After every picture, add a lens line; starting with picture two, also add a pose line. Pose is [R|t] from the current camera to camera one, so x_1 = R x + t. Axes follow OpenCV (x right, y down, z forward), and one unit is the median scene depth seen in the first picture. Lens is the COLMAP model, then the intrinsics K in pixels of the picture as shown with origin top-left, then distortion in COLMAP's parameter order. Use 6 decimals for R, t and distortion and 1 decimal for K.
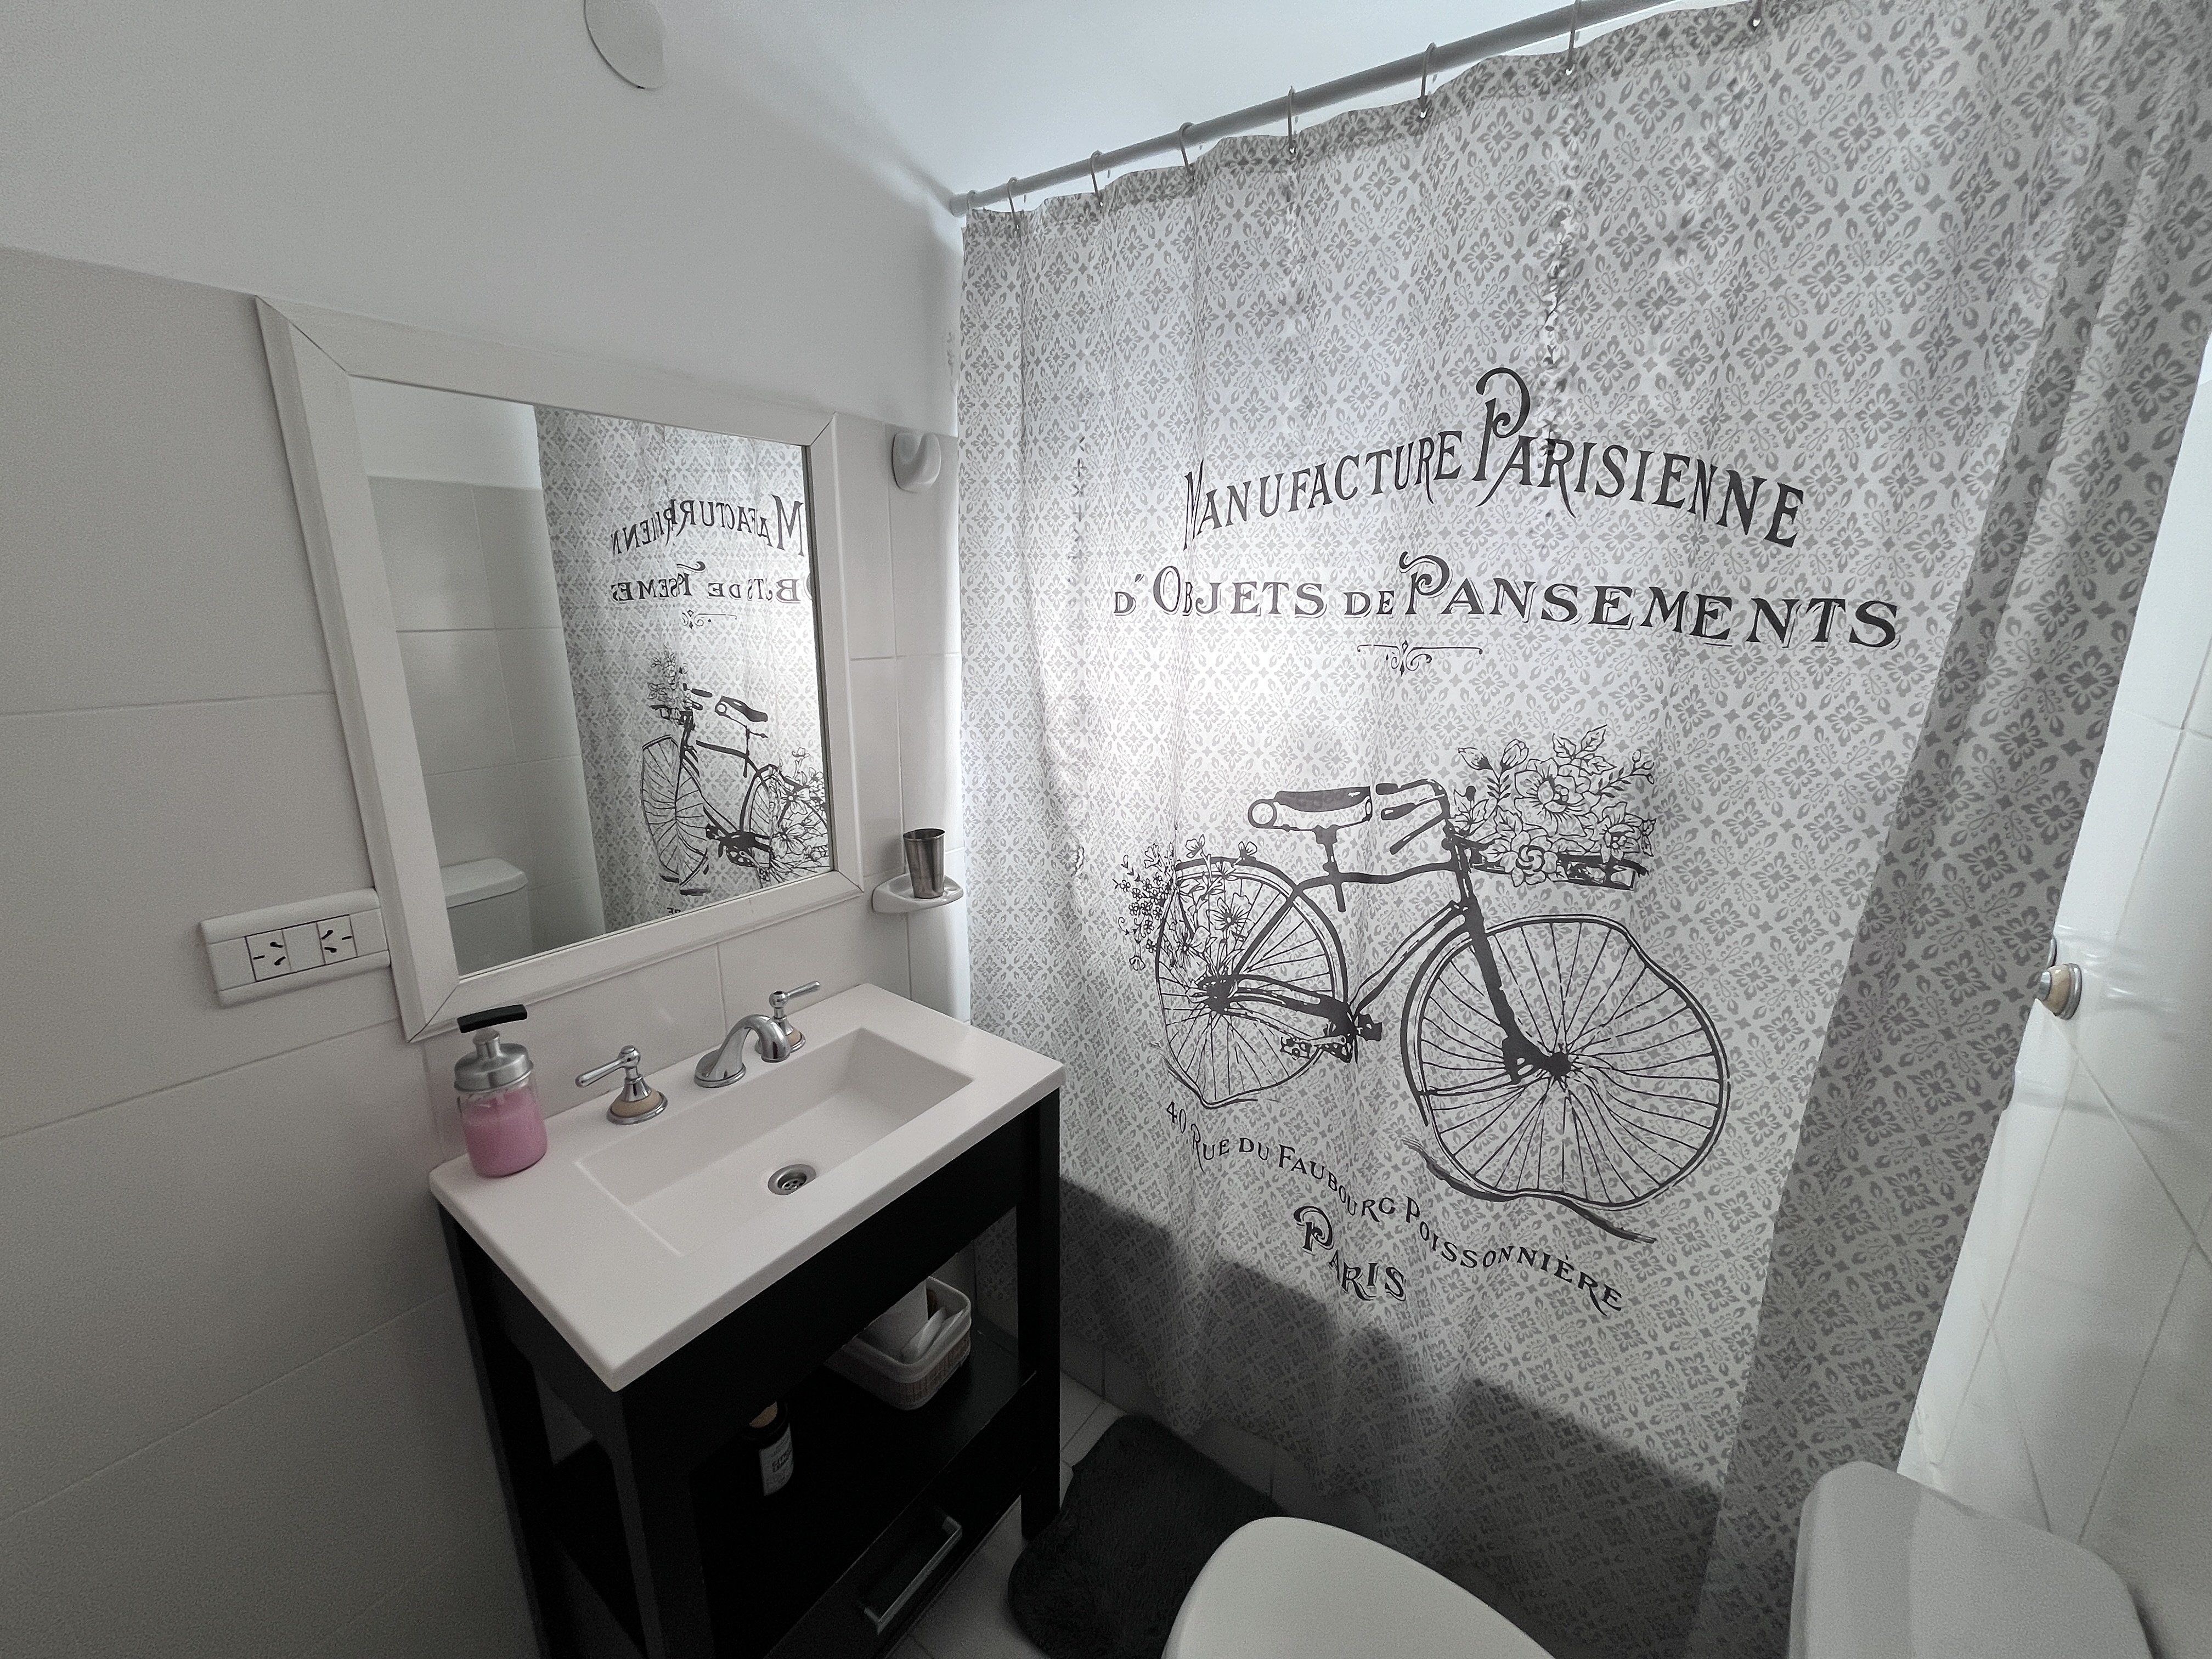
lens RADIAL K [[892.3, 0, 1105.4], [0, 892.3, 824.2], [0, 0, 1]] dist [0.000772, 0.000457]
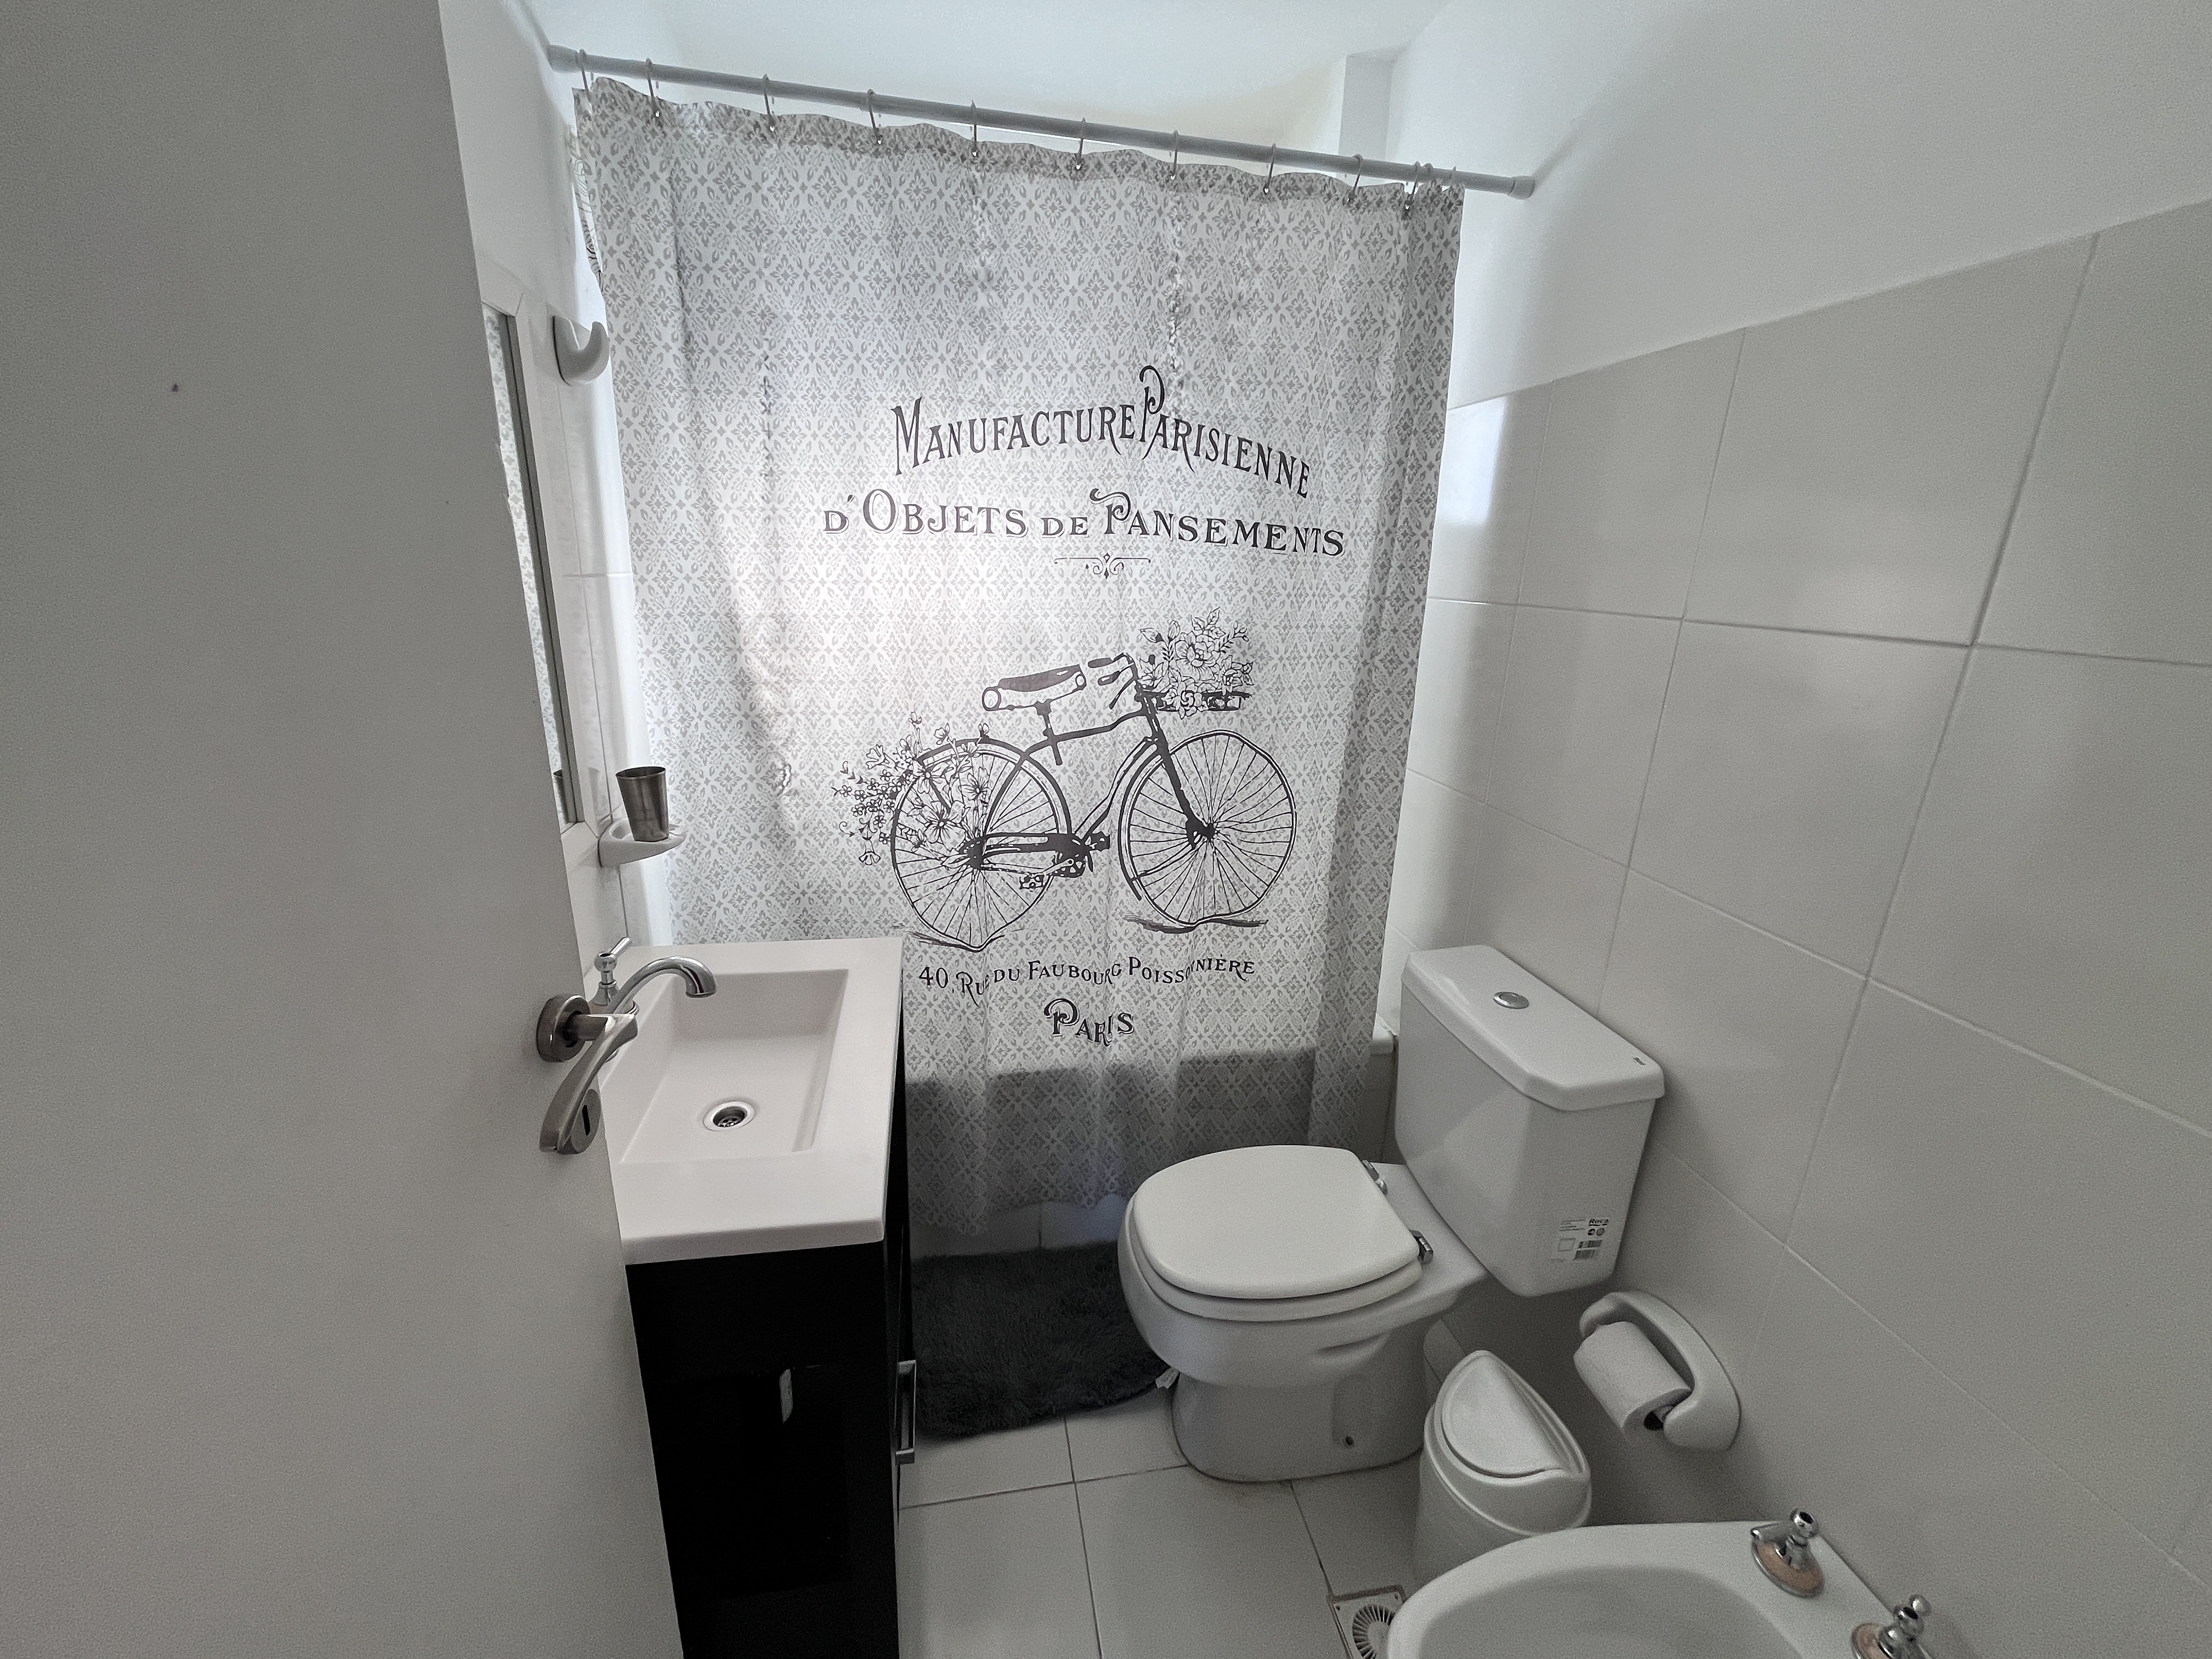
lens RADIAL K [[892.3, 0, 1105.4], [0, 892.3, 824.2], [0, 0, 1]] dist [0.000772, 0.000457]
pose [[0.692143, -0.194034, 0.695190, -0.675357], [0.163291, 0.980309, 0.111039, 0.052213], [-0.703047, 0.036663, 0.710198, 0.019069]]
